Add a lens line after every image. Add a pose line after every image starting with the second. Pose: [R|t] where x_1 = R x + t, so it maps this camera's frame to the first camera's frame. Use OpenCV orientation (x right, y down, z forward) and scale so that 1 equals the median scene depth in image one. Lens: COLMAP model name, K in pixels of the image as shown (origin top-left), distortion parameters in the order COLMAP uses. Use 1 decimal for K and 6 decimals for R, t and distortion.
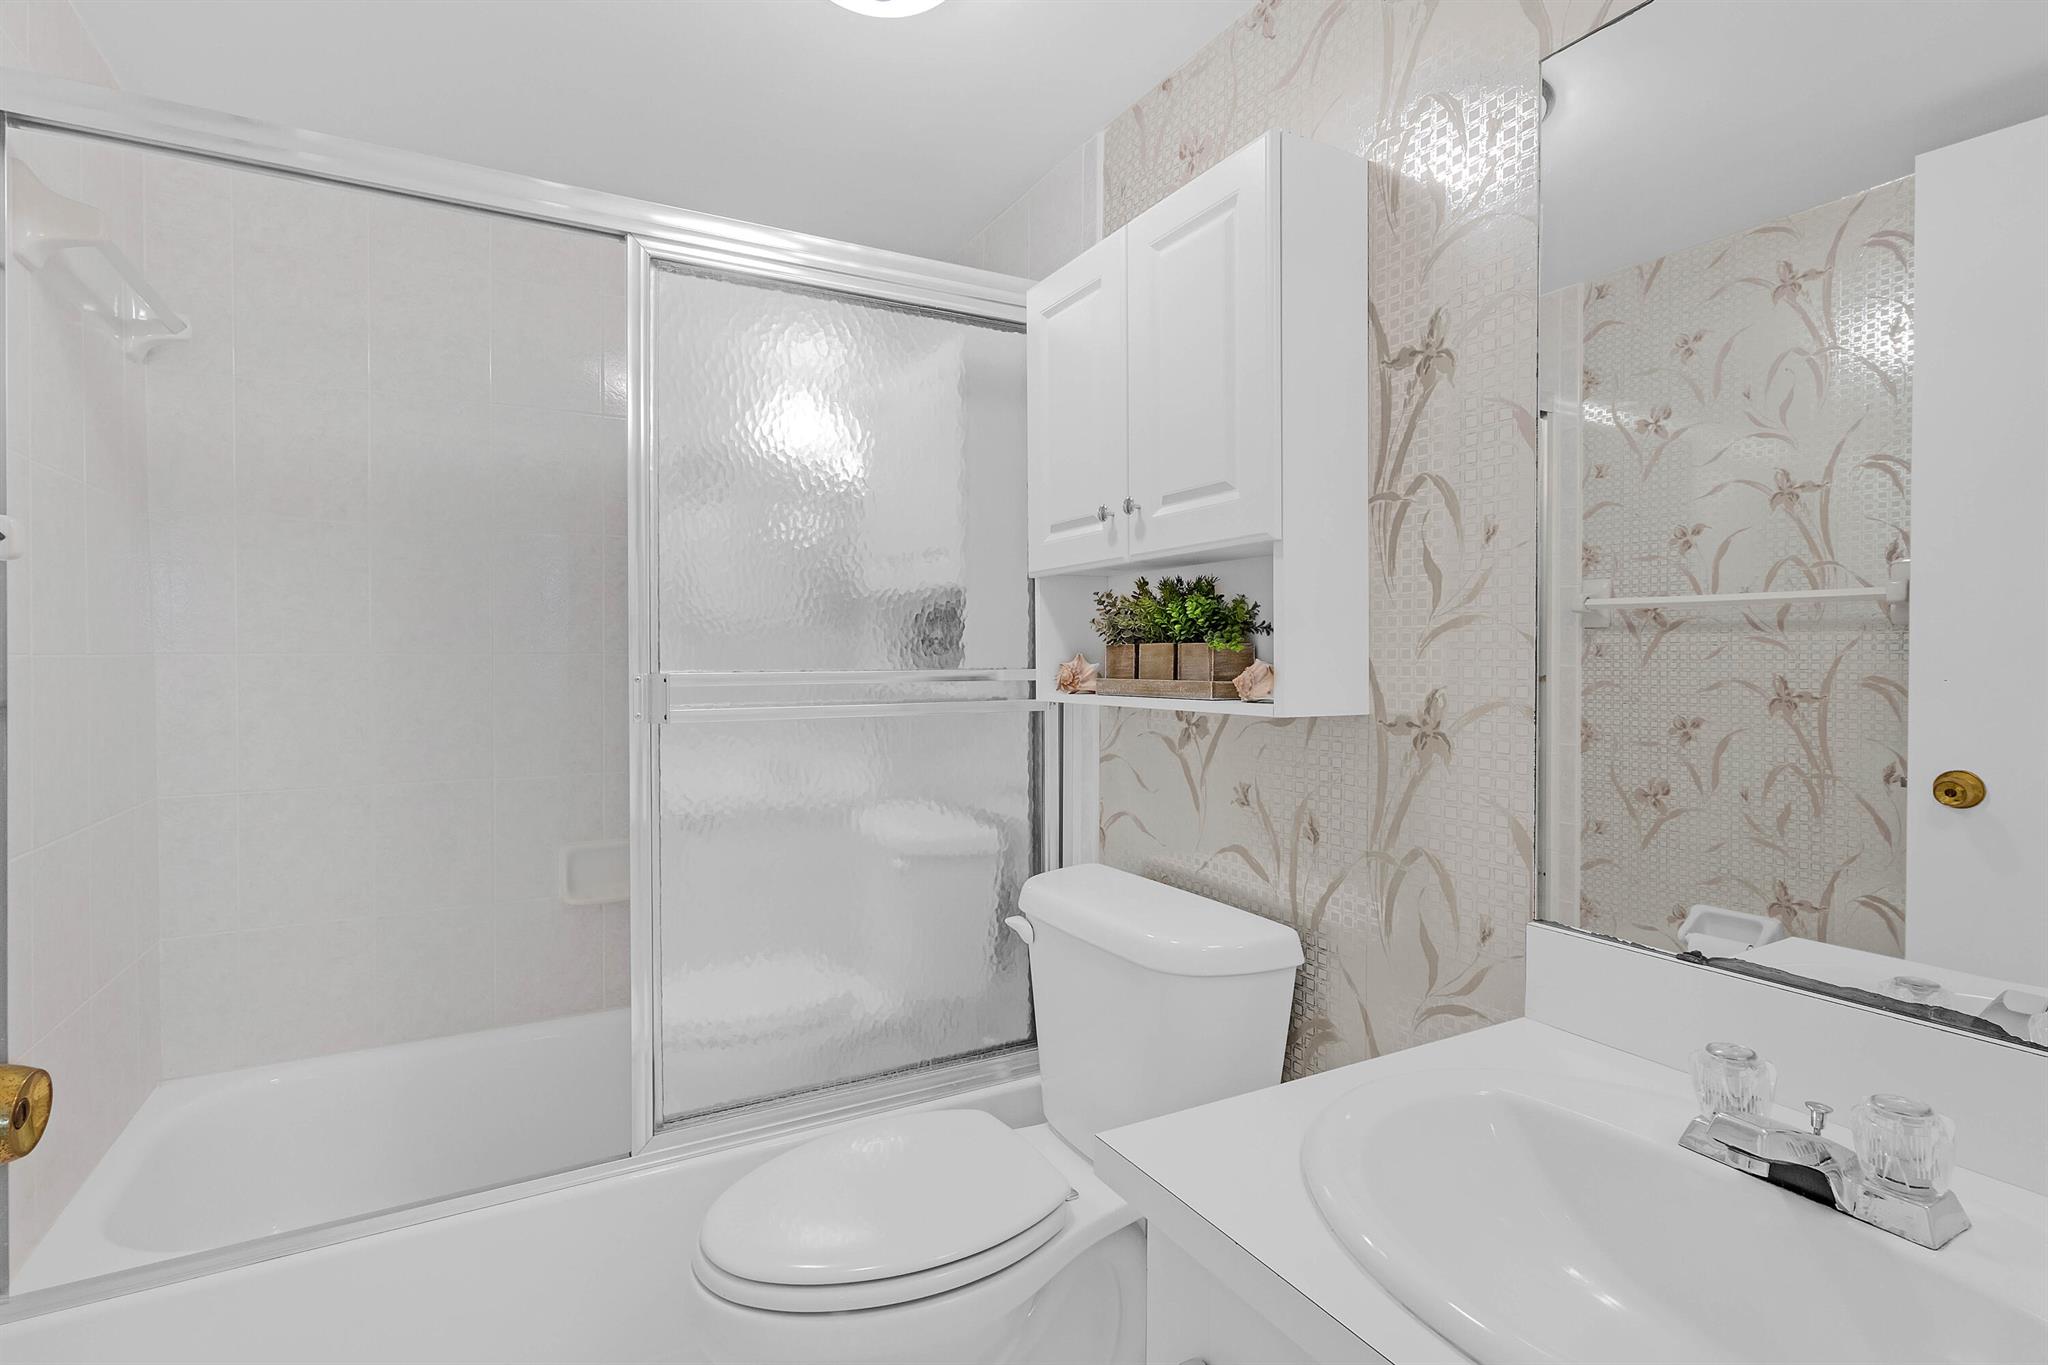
lens RADIAL K [[994.8, 0, 1024.7], [0, 994.8, 675.5], [0, 0, 1]] dist [0.002832, 0.000812]
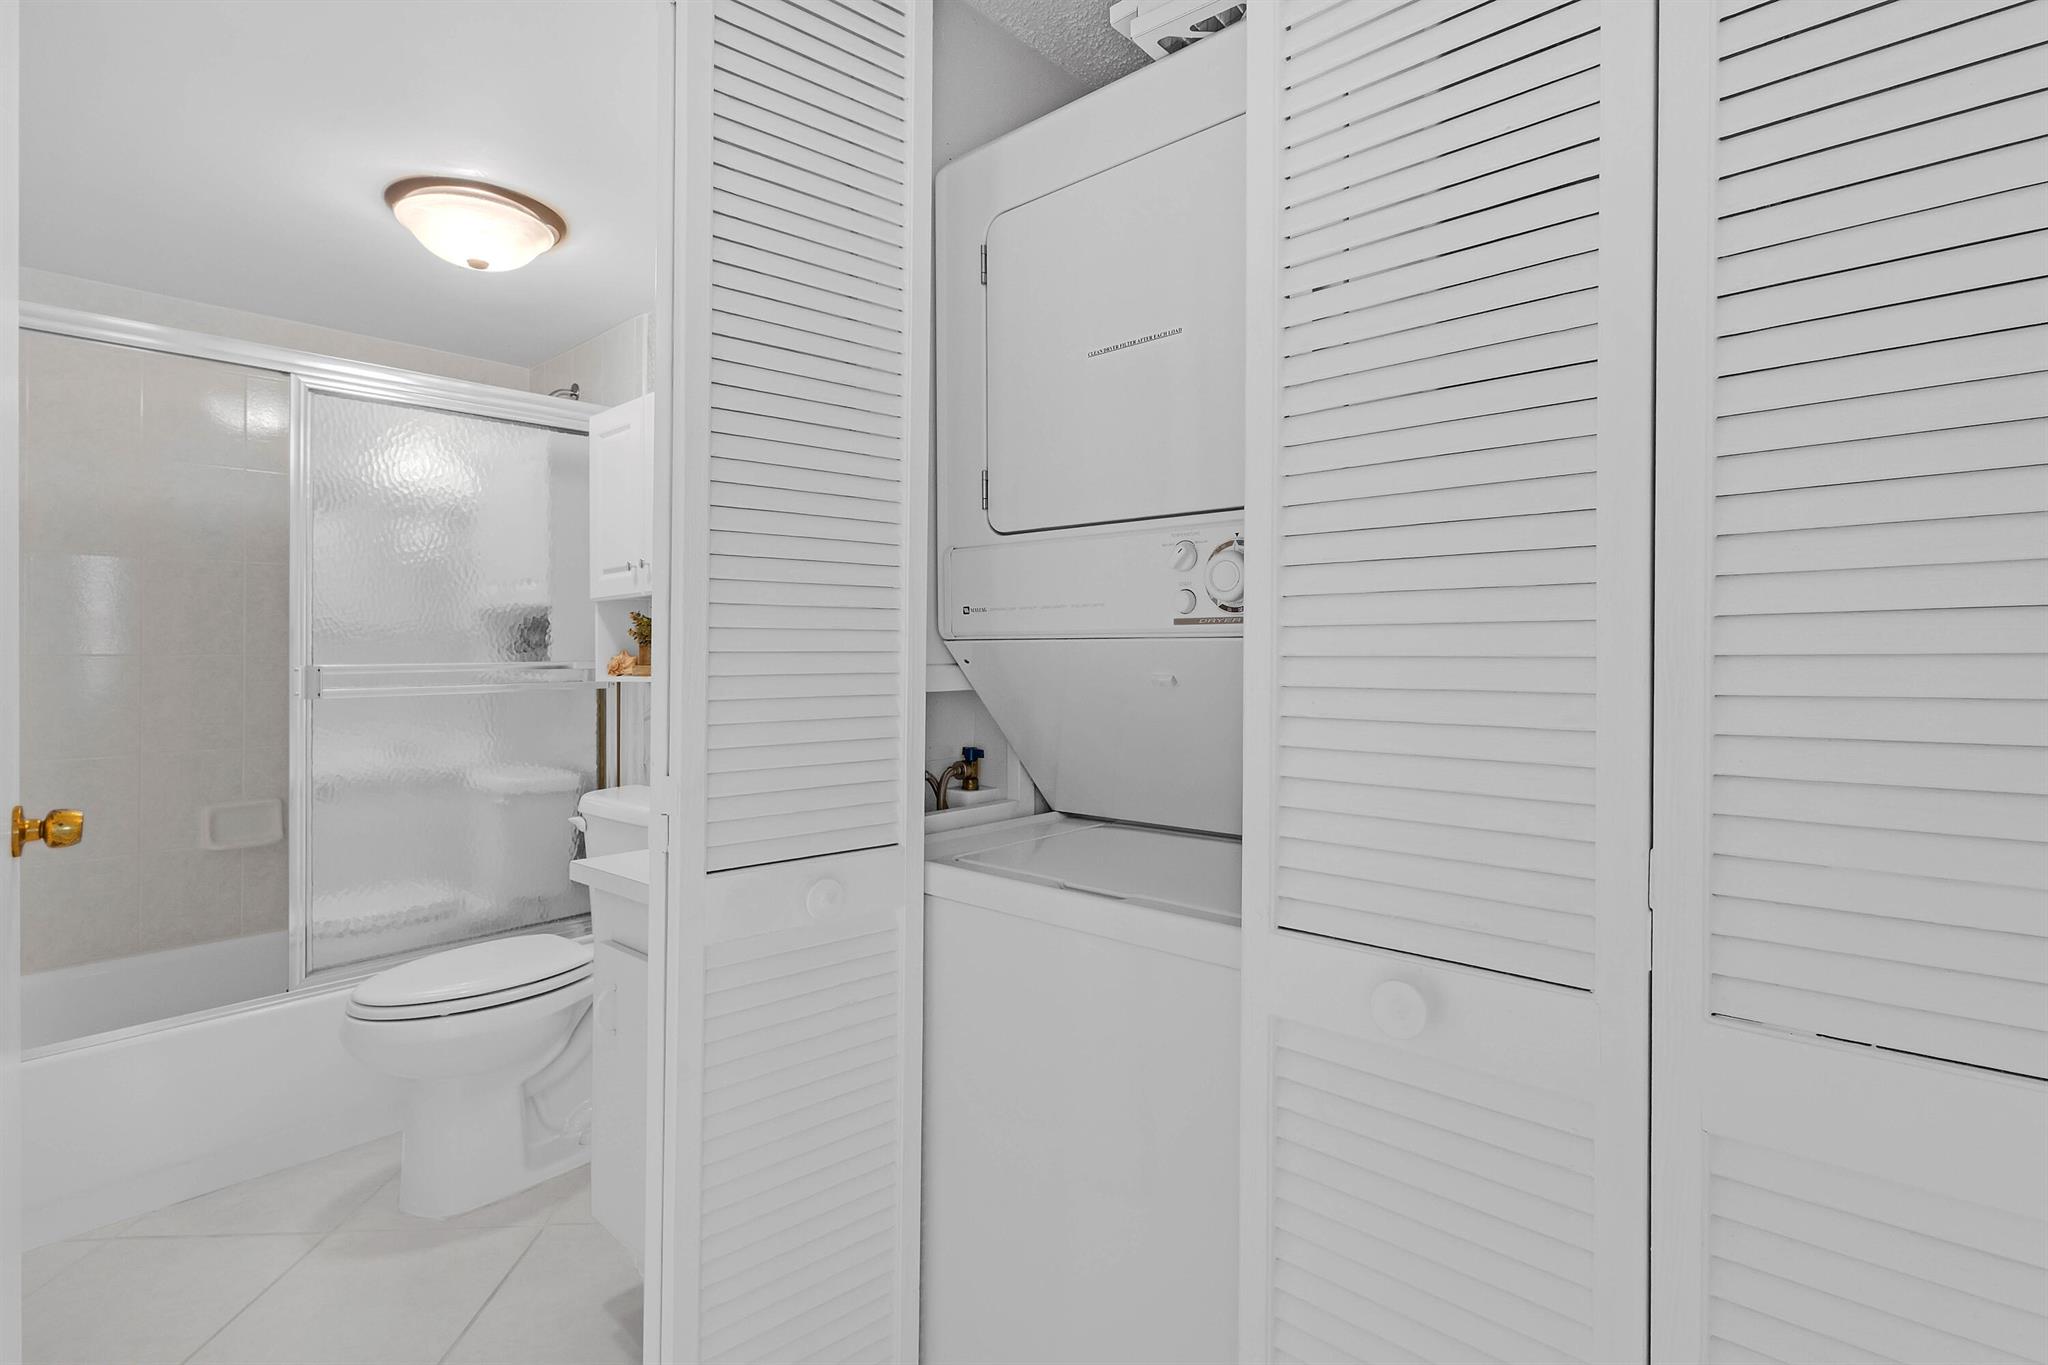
lens RADIAL K [[994.8, 0, 1022.5], [0, 994.8, 637.0], [0, 0, 1]] dist [0.002832, 0.000812]
pose [[0.947533, -0.002871, 0.319644, 0.134556], [0.013568, 0.999420, -0.031241, 0.013097], [-0.319369, 0.033939, 0.947022, -0.624228]]
